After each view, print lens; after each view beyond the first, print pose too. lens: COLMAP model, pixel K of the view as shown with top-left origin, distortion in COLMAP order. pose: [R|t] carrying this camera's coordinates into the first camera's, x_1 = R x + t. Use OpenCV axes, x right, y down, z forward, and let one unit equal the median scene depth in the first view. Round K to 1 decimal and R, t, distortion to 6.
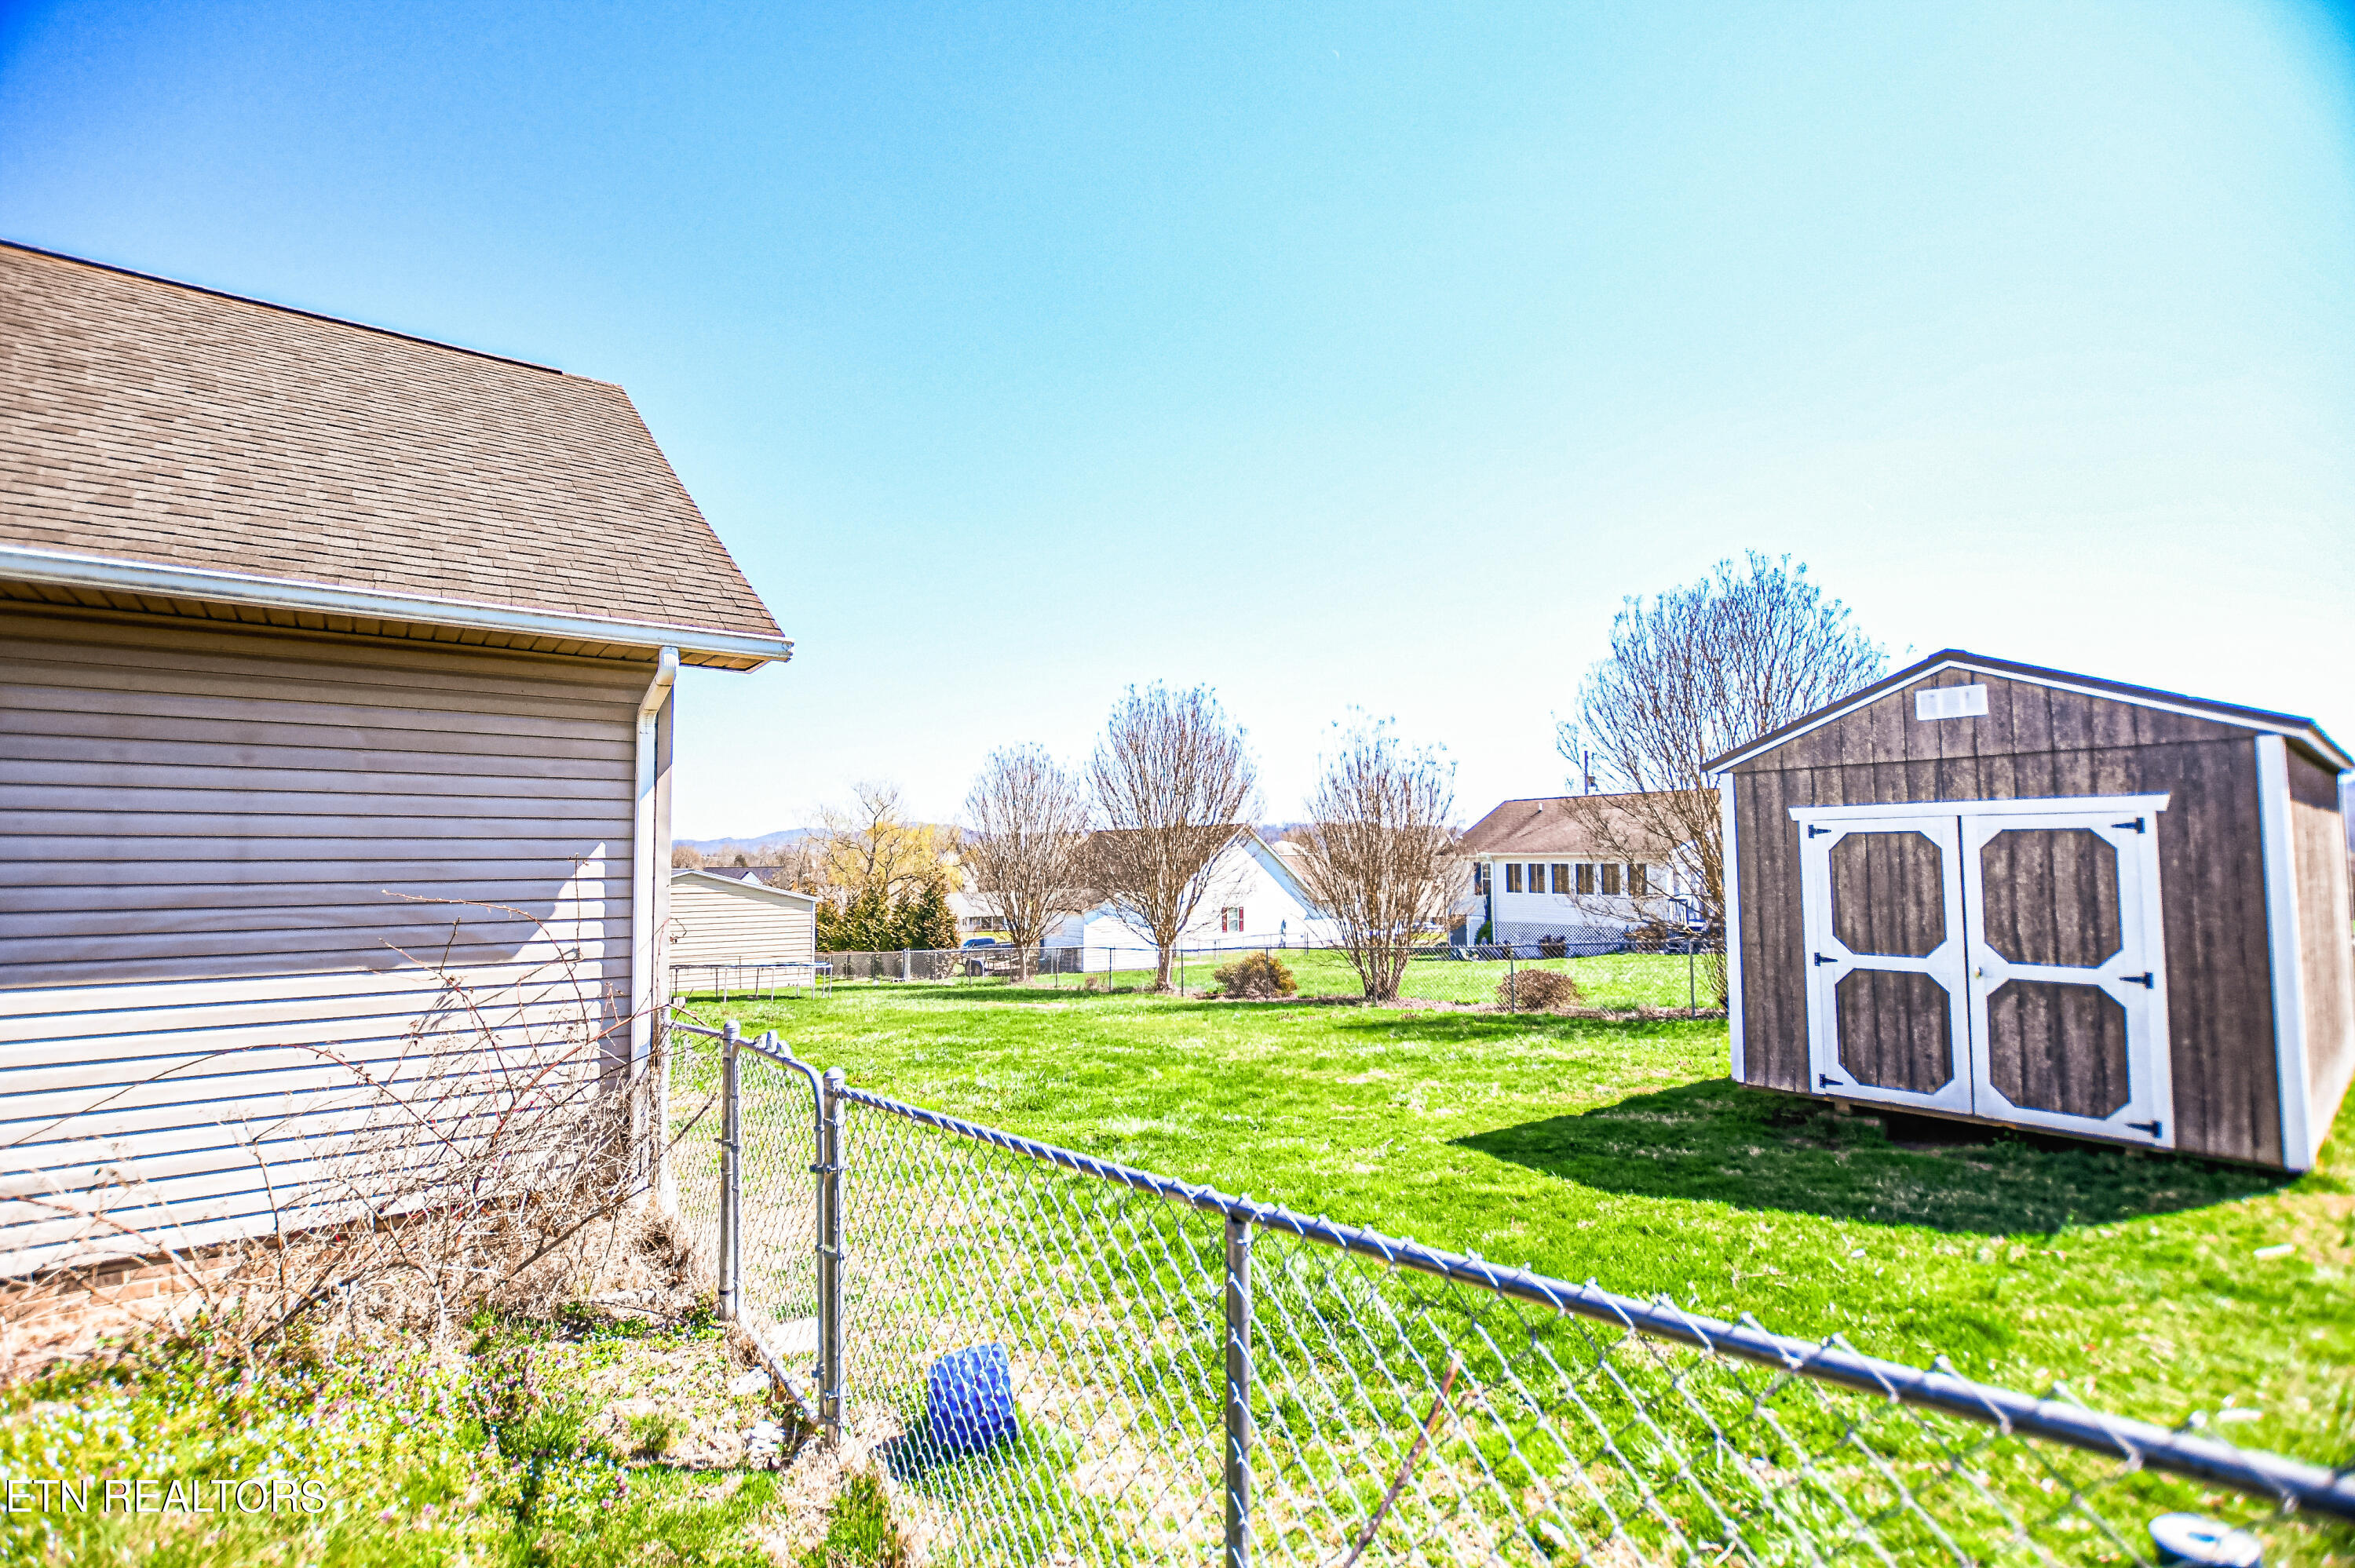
lens RADIAL K [[1062.0, 0, 1180.1], [0, 1062.0, 786.4], [0, 0, 1]] dist [-0.014461, 0.000793]
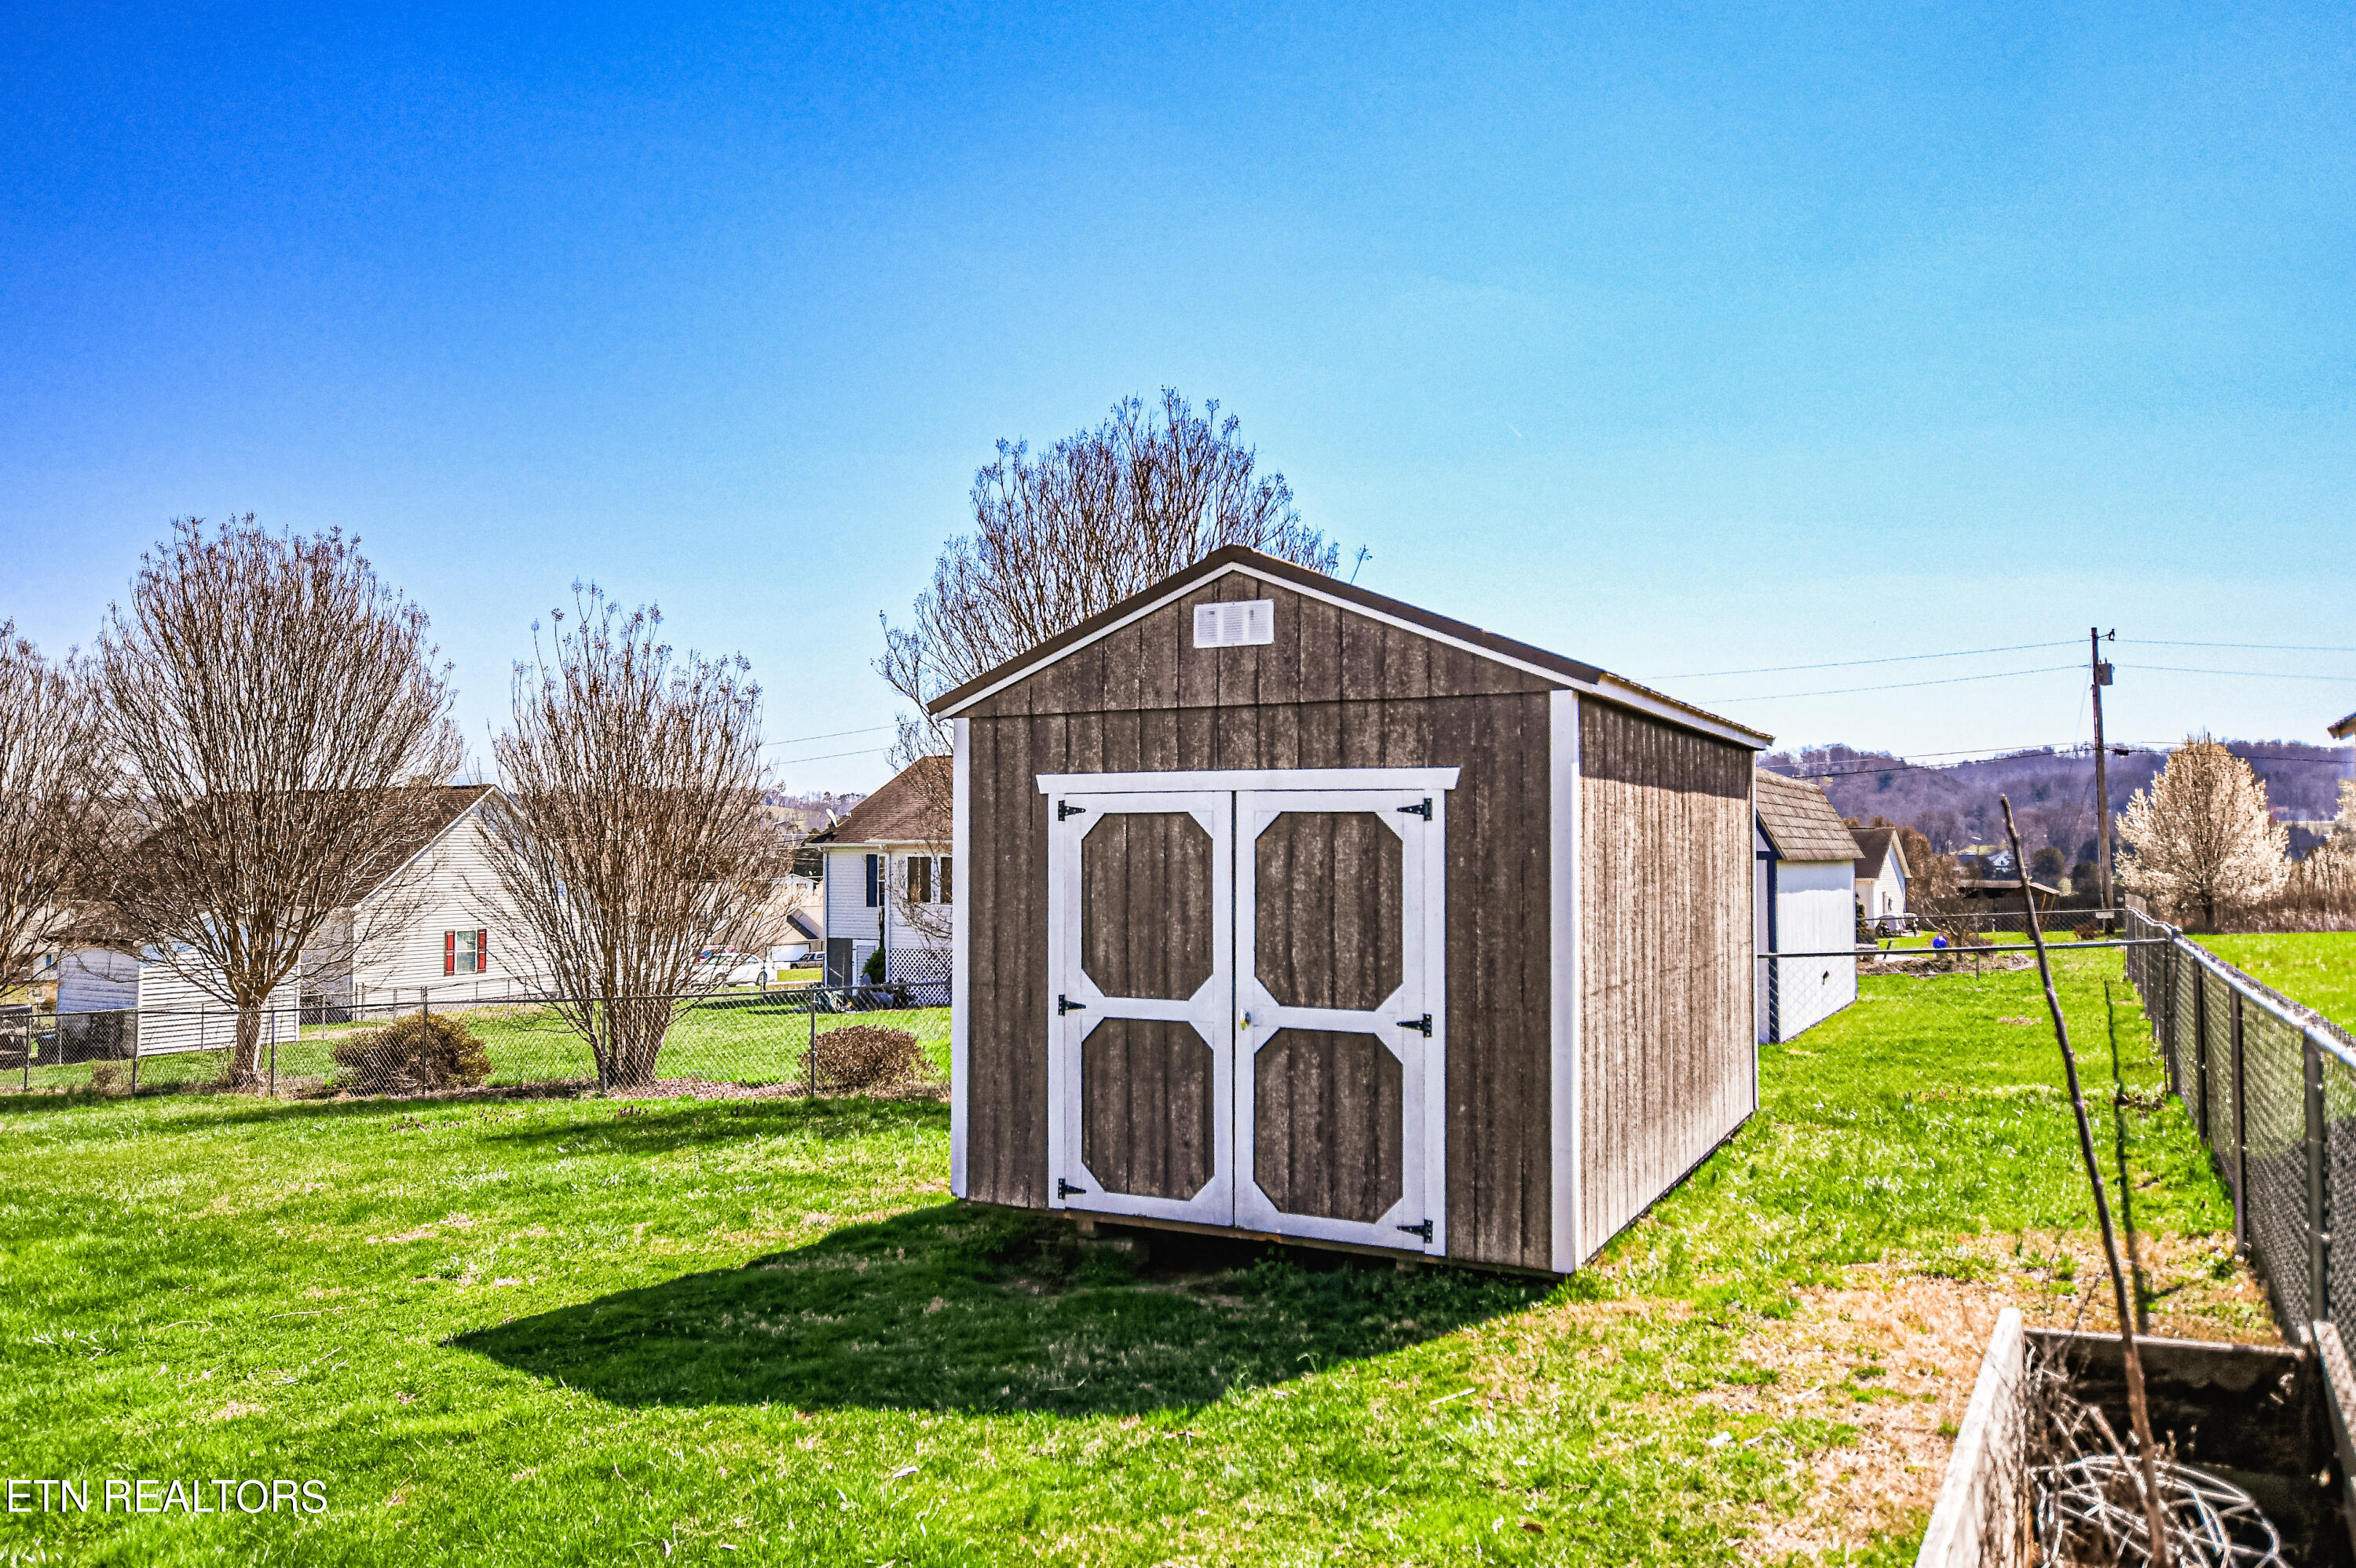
lens RADIAL K [[1712.0, 0, 1179.6], [0, 1712.0, 795.0], [0, 0, 1]] dist [0.029536, 0.007037]
pose [[0.918503, 0.019819, 0.394917, 0.263197], [-0.034423, 0.998959, 0.029928, -0.001541], [-0.393913, -0.041083, 0.918229, -0.003289]]
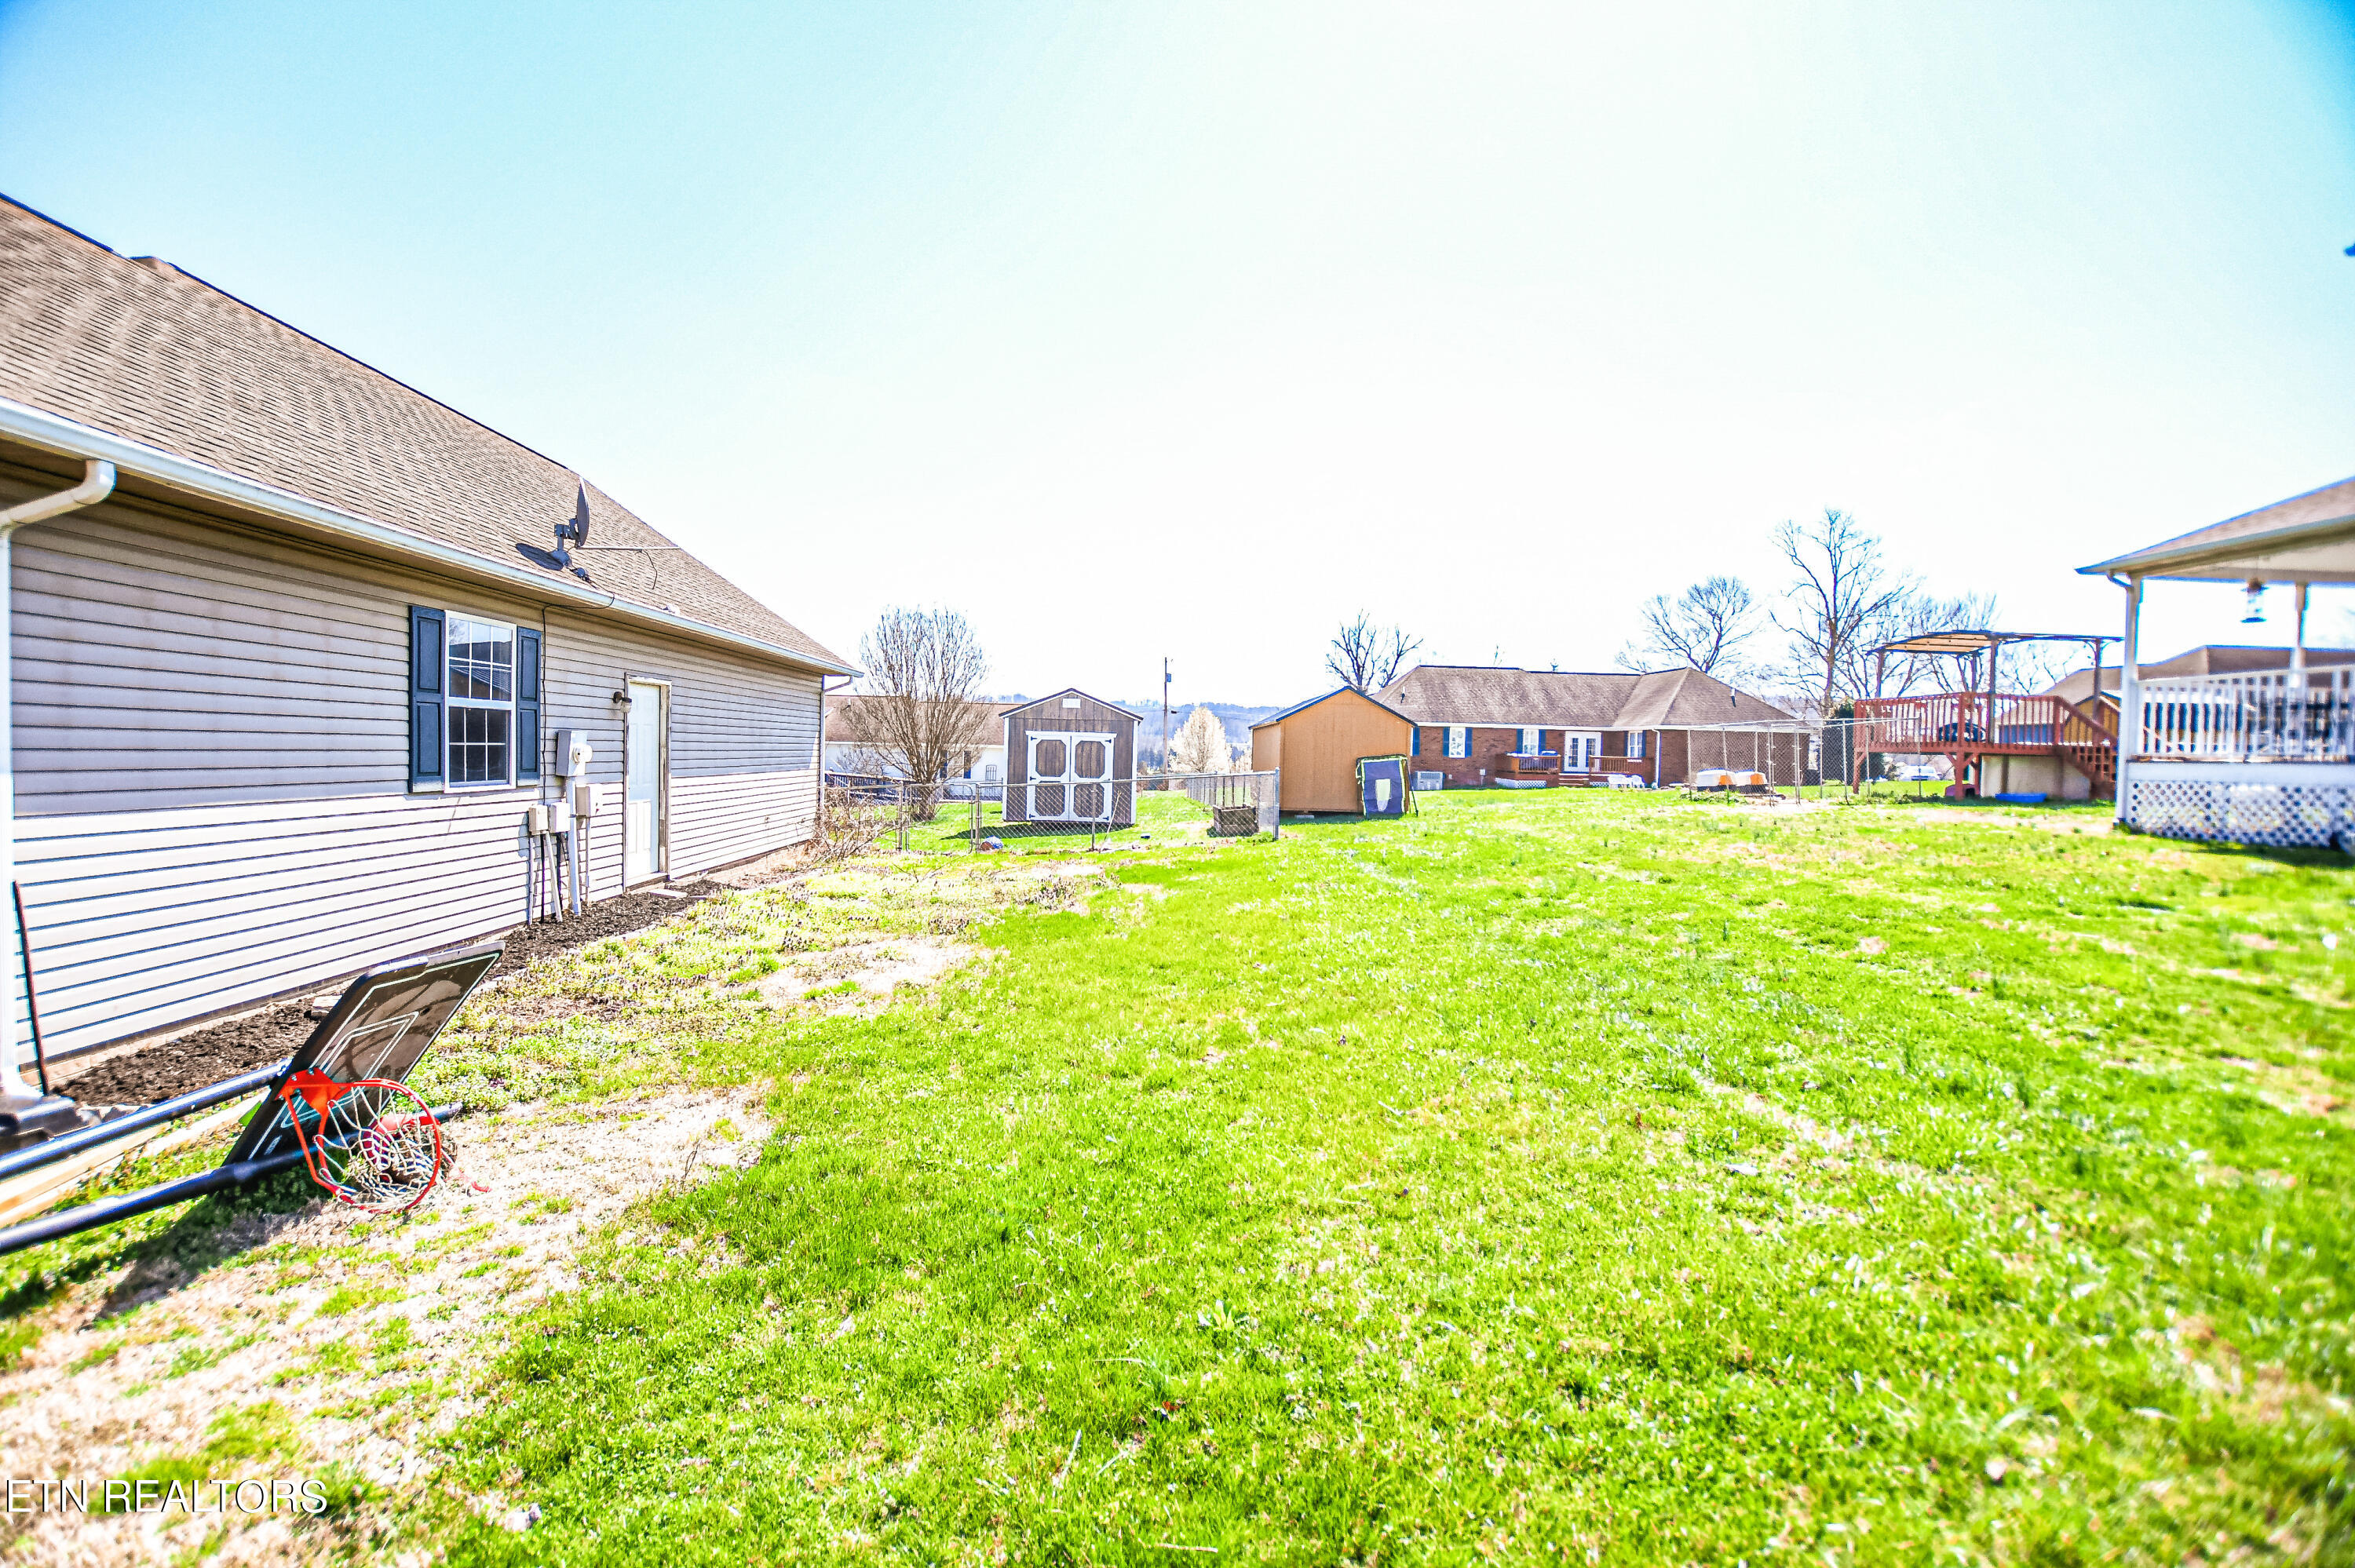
lens RADIAL K [[1062.0, 0, 1177.4], [0, 1062.0, 784.6], [0, 0, 1]] dist [-0.014461, 0.000793]
pose [[0.599781, -0.001614, 0.800163, -1.814292], [-0.080455, 0.994808, 0.062314, -0.058464], [-0.796109, -0.101752, 0.596537, -1.356736]]
